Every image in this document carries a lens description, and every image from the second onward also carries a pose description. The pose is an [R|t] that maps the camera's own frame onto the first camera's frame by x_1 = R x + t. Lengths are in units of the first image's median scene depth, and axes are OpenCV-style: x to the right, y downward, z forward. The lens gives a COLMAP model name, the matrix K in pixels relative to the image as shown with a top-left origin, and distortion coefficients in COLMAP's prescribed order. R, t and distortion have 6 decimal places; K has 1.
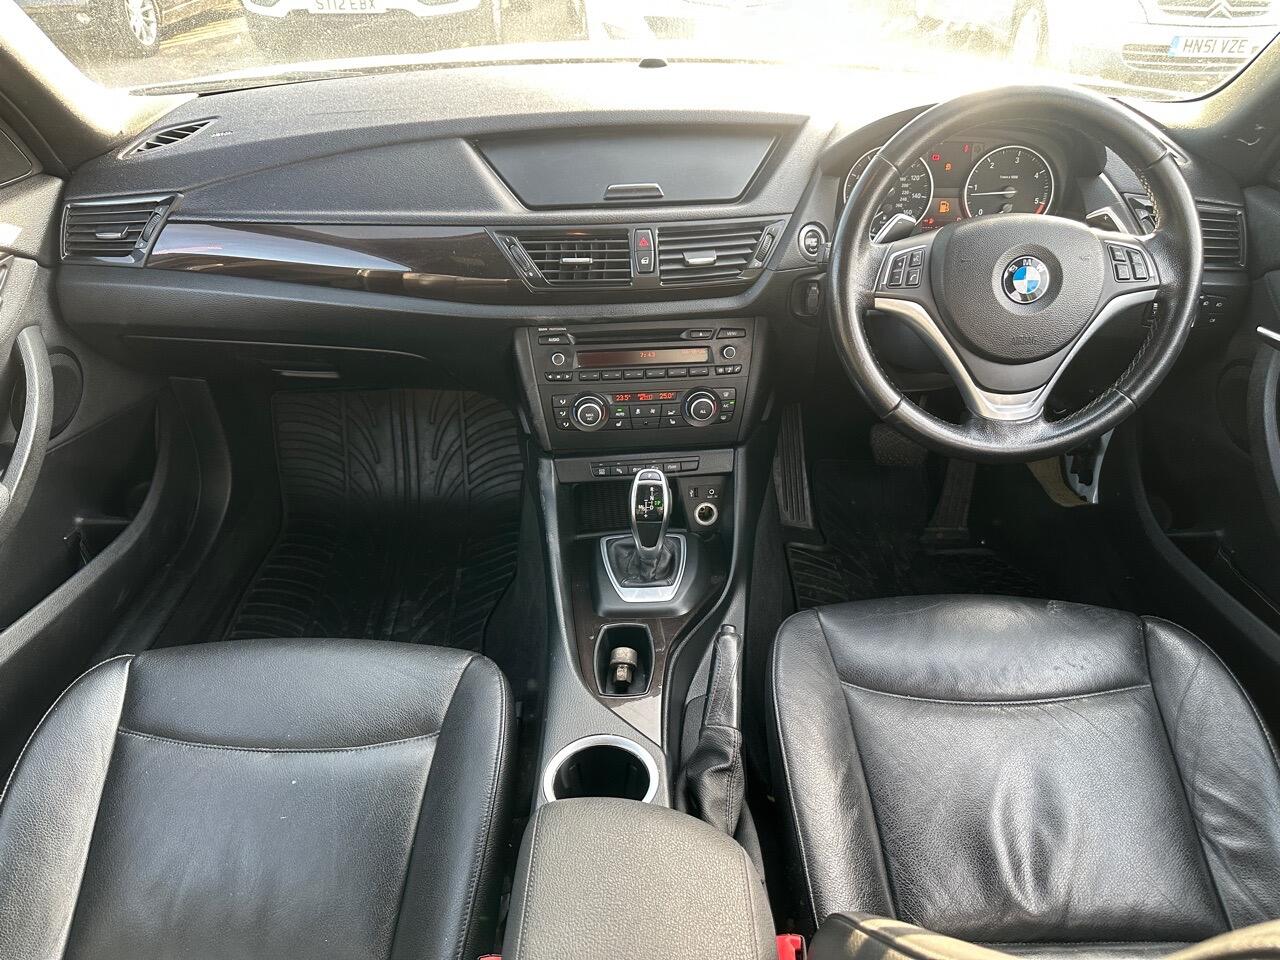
lens RADIAL K [[918.7, 0, 643.5], [0, 918.7, 480.2], [0, 0, 1]] dist [0.024980, -0.037351]
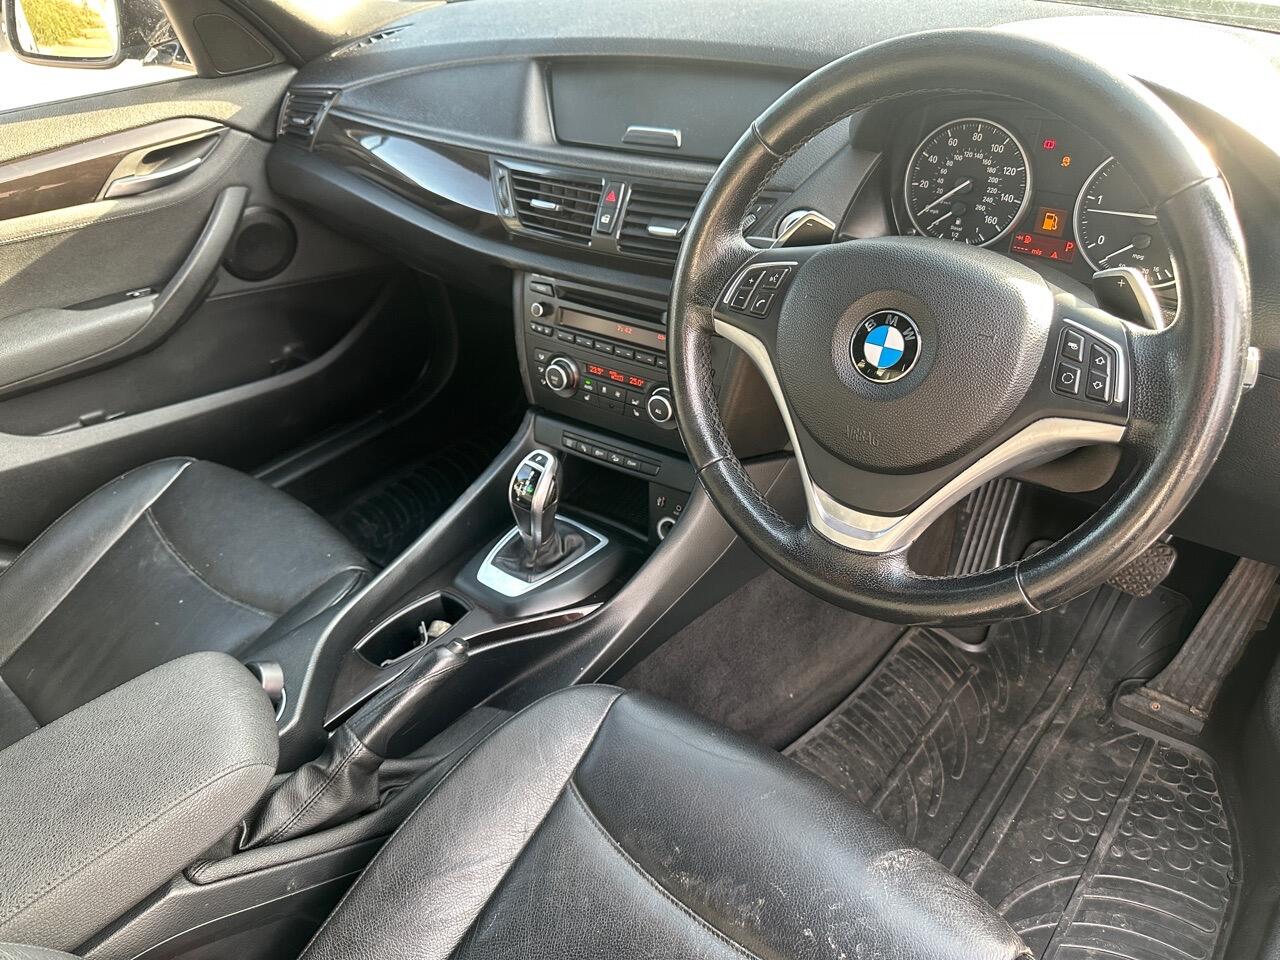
lens RADIAL K [[918.7, 0, 652.0], [0, 918.7, 470.1], [0, 0, 1]] dist [0.024980, -0.037351]
pose [[0.746196, 0.329593, -0.578411, 0.581326], [-0.296094, 0.942487, 0.155067, -0.157749], [0.596254, 0.055553, 0.800871, 0.340547]]
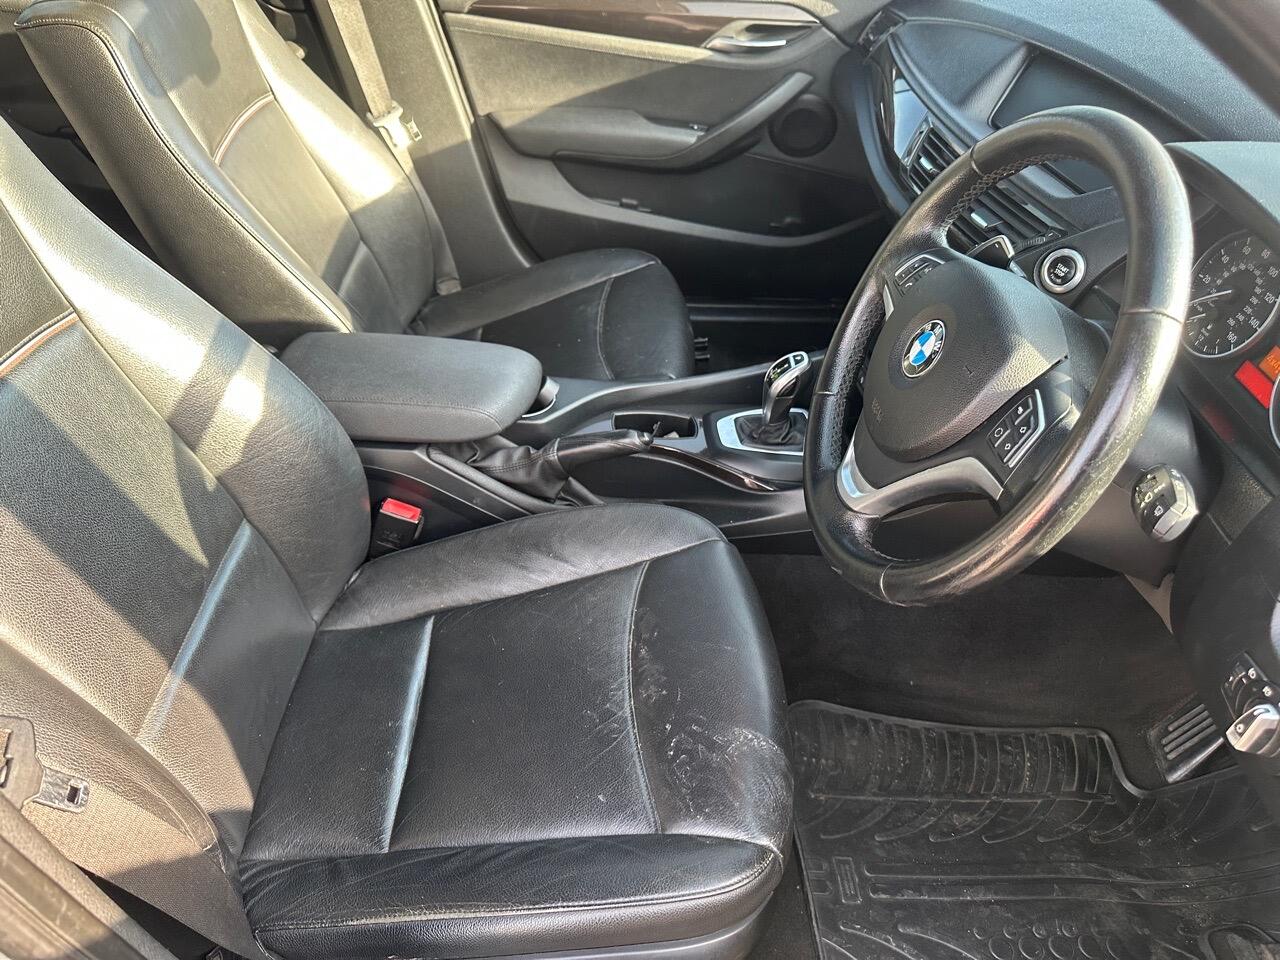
lens RADIAL K [[918.7, 0, 634.1], [0, 918.7, 482.4], [0, 0, 1]] dist [0.024980, -0.037351]
pose [[0.028450, 0.628715, -0.777116, 0.889081], [-0.580237, 0.643433, 0.499319, -0.321571], [0.813951, 0.436705, 0.383109, 0.477772]]
